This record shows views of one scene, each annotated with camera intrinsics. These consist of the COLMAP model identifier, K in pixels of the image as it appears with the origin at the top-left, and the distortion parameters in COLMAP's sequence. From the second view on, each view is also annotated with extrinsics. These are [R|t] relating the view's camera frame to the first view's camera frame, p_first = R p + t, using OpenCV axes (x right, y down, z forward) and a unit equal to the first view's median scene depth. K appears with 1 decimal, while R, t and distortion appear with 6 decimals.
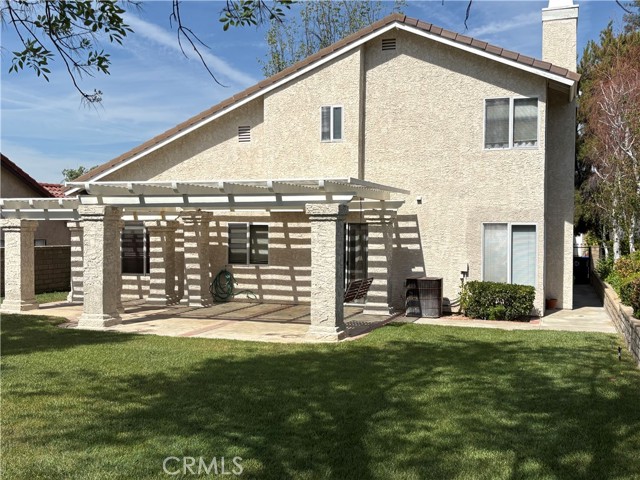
lens RADIAL K [[778.0, 0, 320.0], [0, 778.0, 240.0], [0, 0, 1]] dist [0.152965, -0.022331]
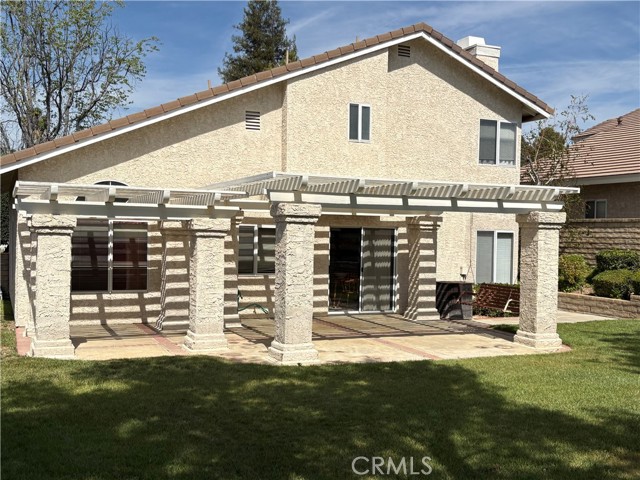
lens RADIAL K [[778.0, 0, 320.0], [0, 778.0, 240.0], [0, 0, 1]] dist [0.152965, -0.022331]
pose [[0.672406, 0.002583, 0.740178, -0.725866], [-0.005846, 0.999981, 0.001821, -0.008309], [-0.740160, -0.005551, 0.672408, 0.400981]]
